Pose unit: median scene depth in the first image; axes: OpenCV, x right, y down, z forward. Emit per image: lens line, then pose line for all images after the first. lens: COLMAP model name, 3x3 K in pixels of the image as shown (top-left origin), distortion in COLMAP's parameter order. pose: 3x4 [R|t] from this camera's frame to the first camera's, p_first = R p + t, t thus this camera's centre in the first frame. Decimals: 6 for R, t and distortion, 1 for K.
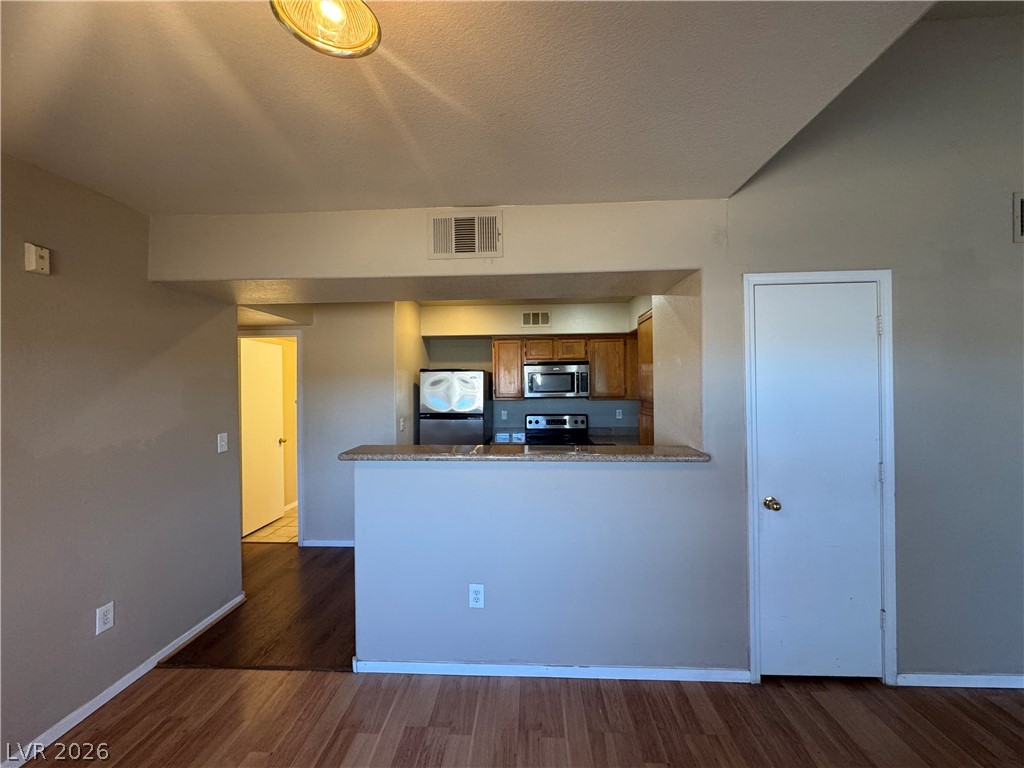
lens RADIAL K [[410.2, 0, 512.0], [0, 410.2, 384.0], [0, 0, 1]] dist [-0.002745, 0.000396]
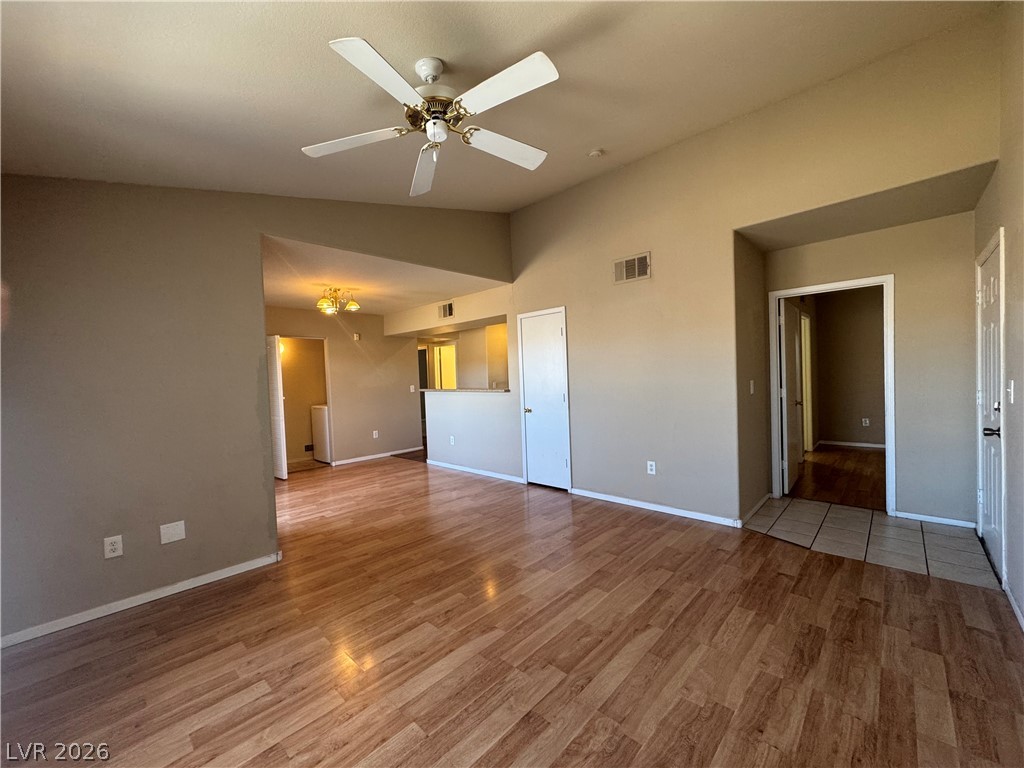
lens RADIAL K [[410.2, 0, 512.0], [0, 410.2, 384.0], [0, 0, 1]] dist [-0.002745, 0.000396]
pose [[0.759368, -0.004245, -0.650647, 2.088760], [0.033754, 0.998889, 0.032878, 0.054918], [0.649785, -0.046929, 0.758668, -0.856817]]
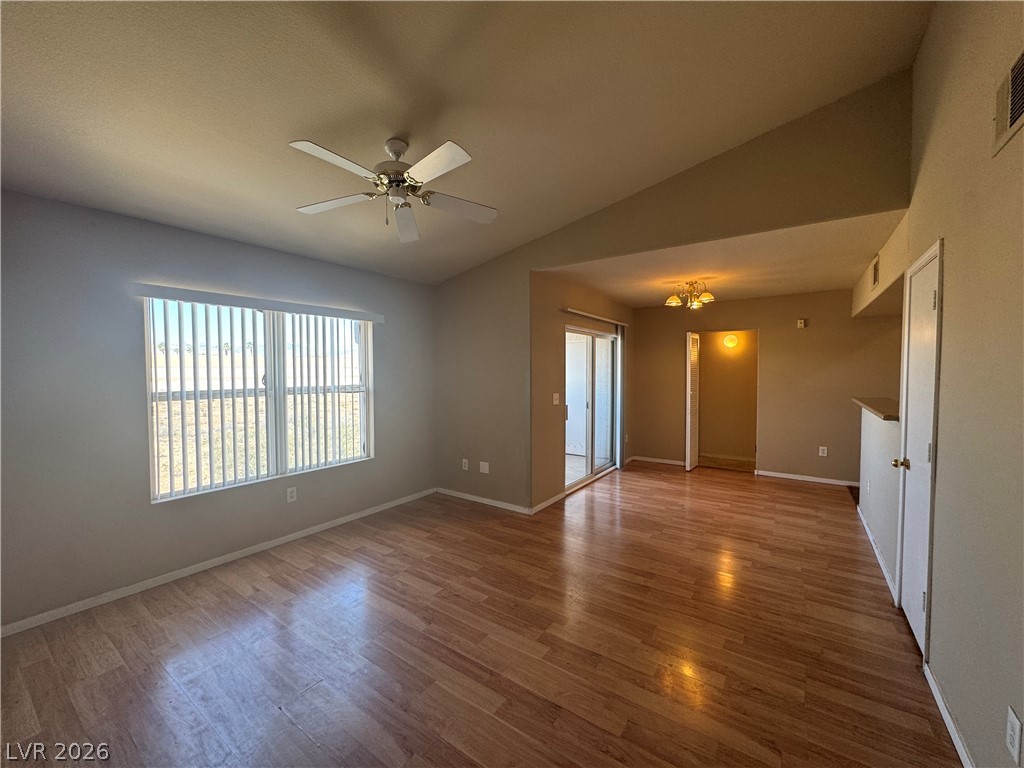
lens RADIAL K [[410.2, 0, 512.0], [0, 410.2, 384.0], [0, 0, 1]] dist [-0.002745, 0.000396]
pose [[-0.532929, 0.040445, -0.845193, 2.186836], [0.013758, 0.999139, 0.039137, 0.000010], [0.846048, 0.009229, -0.533027, 0.660701]]
